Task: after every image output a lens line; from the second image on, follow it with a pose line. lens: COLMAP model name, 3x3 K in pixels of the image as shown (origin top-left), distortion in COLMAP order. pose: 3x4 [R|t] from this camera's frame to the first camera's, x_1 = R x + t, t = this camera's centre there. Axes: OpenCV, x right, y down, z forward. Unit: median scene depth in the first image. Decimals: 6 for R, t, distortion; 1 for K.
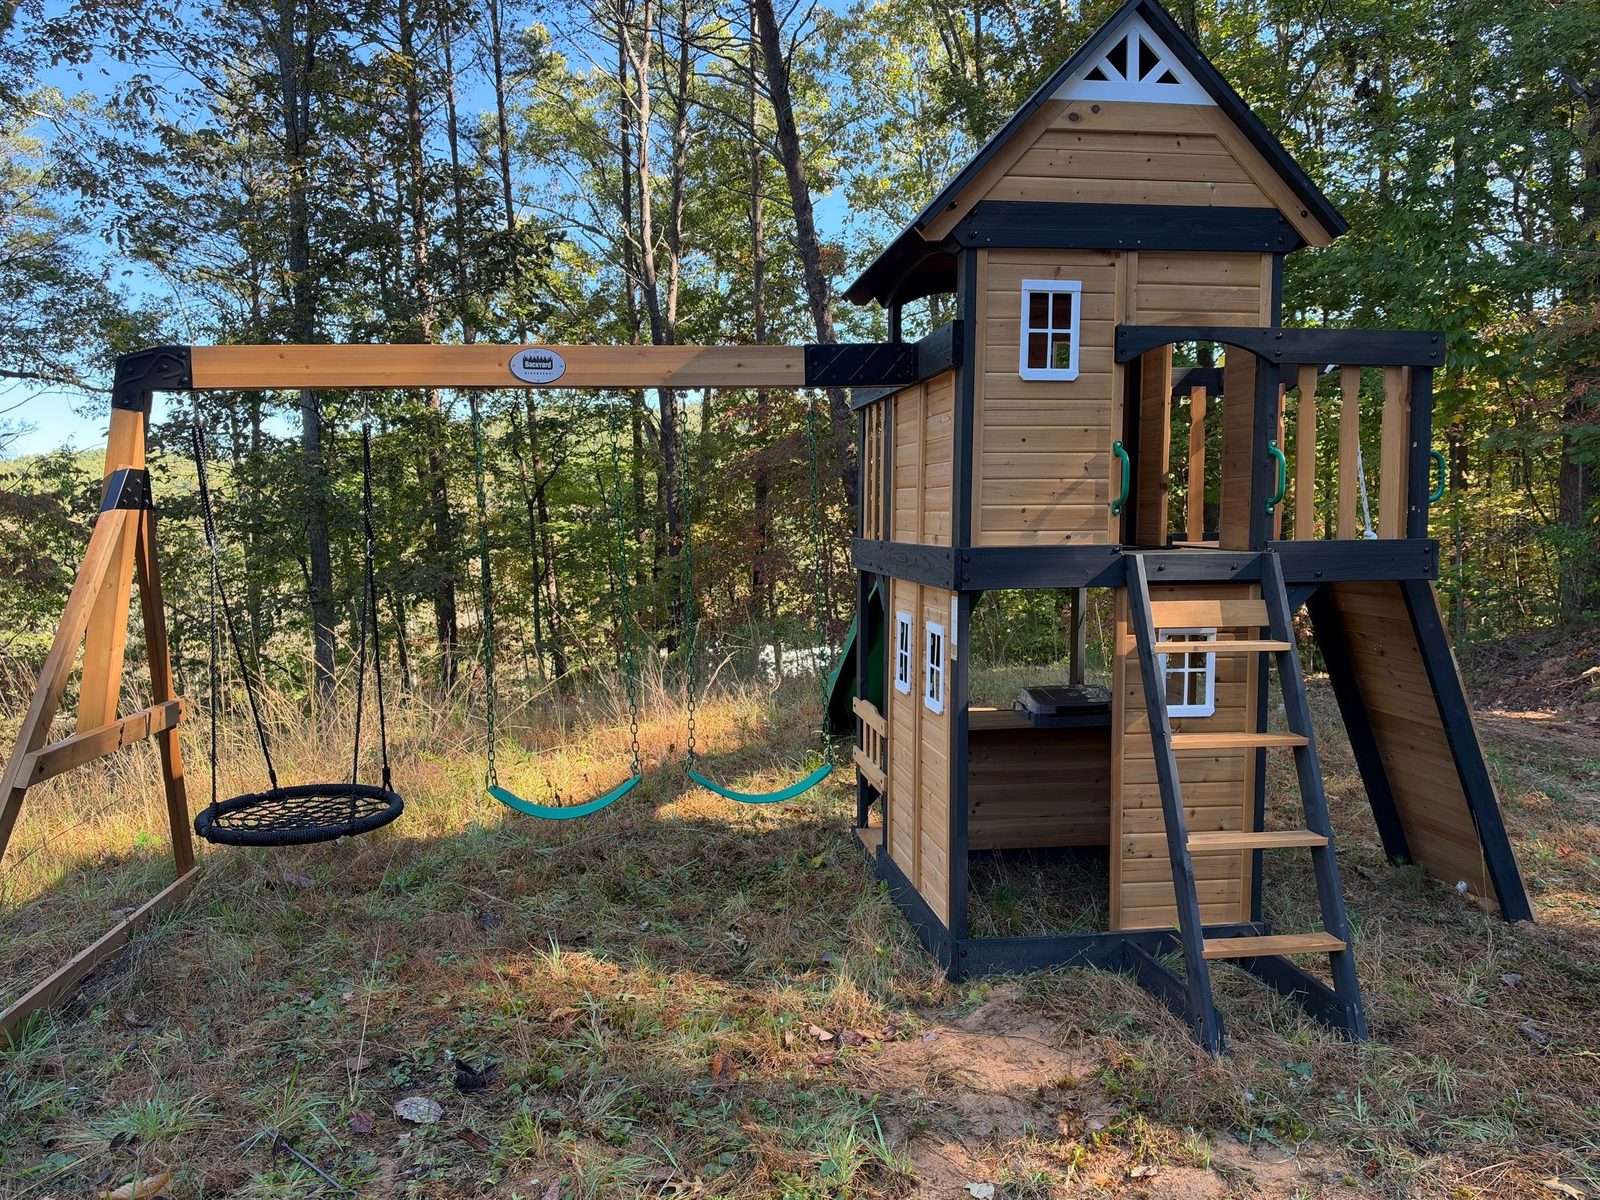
lens RADIAL K [[1159.3, 0, 799.3], [0, 1159.3, 596.0], [0, 0, 1]] dist [-0.008175, -0.005762]
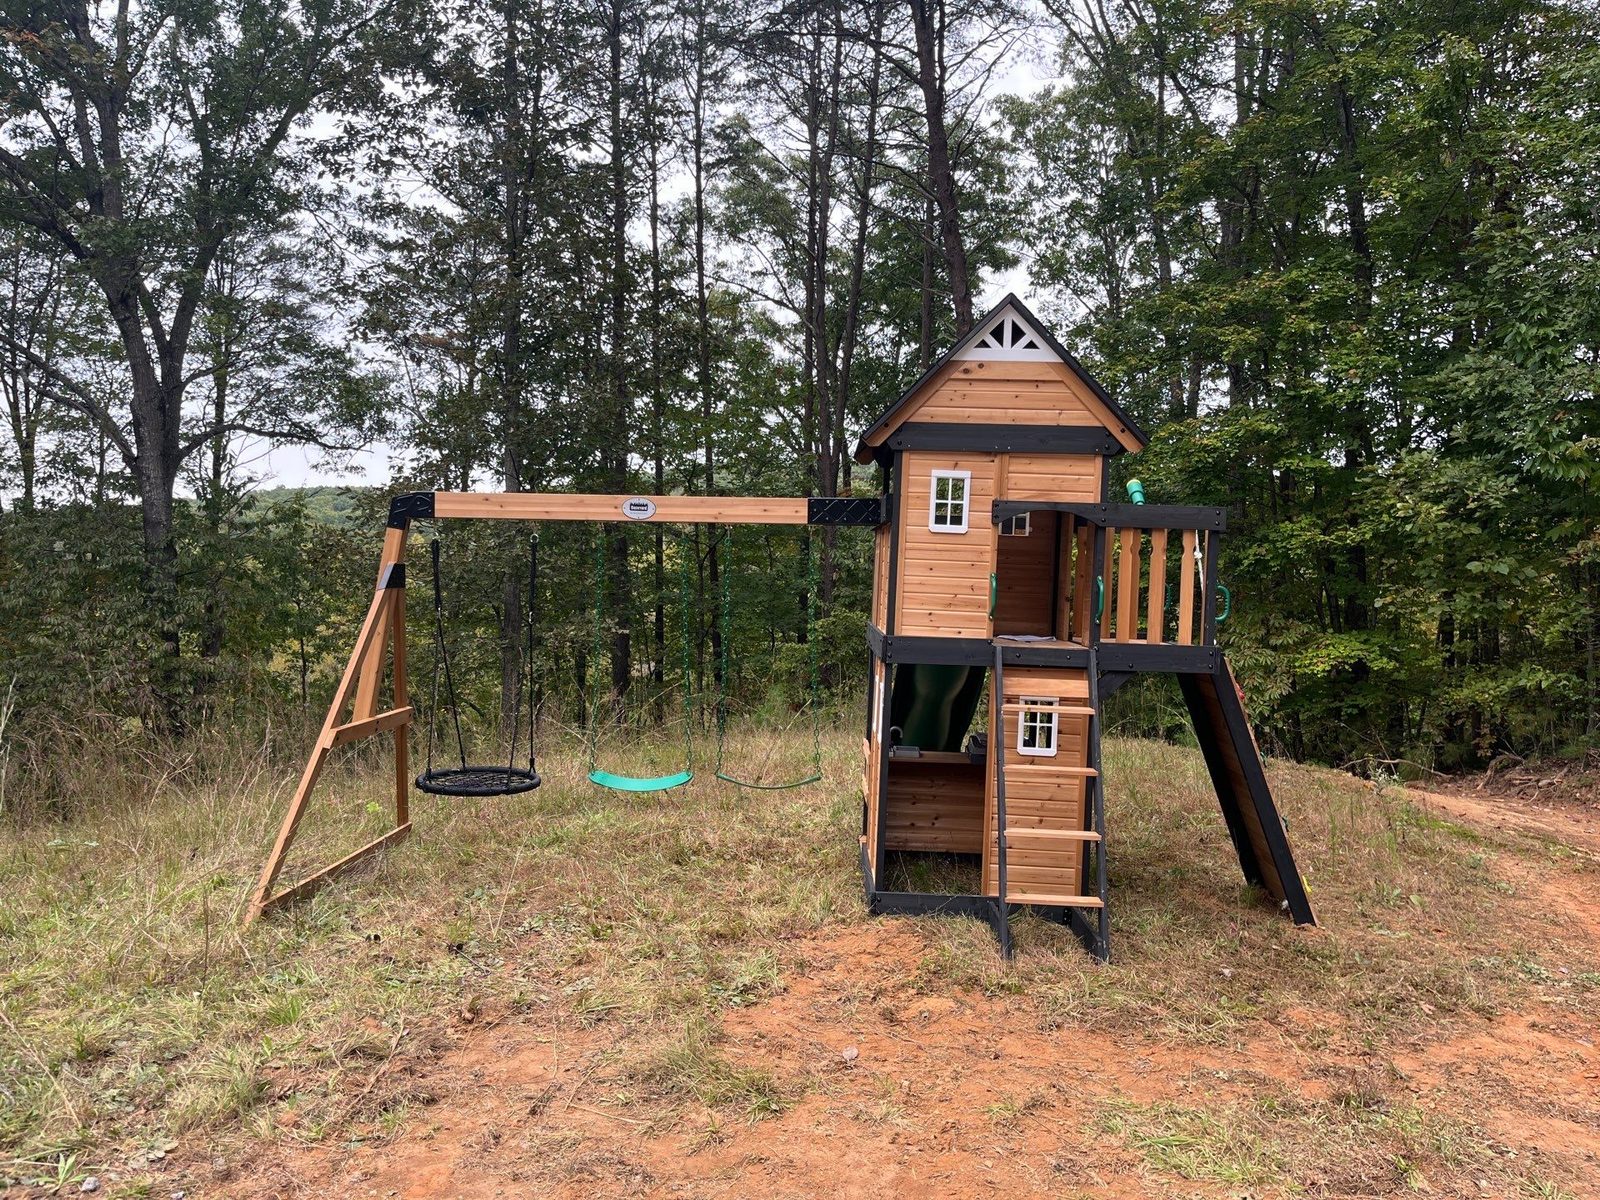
lens RADIAL K [[1165.6, 0, 808.4], [0, 1165.6, 599.8], [0, 0, 1]] dist [0.004342, -0.000772]
pose [[0.988373, 0.046226, -0.144849, 0.246506], [-0.053533, 0.997461, -0.046962, -0.010658], [0.142310, 0.054170, 0.988339, -0.552281]]
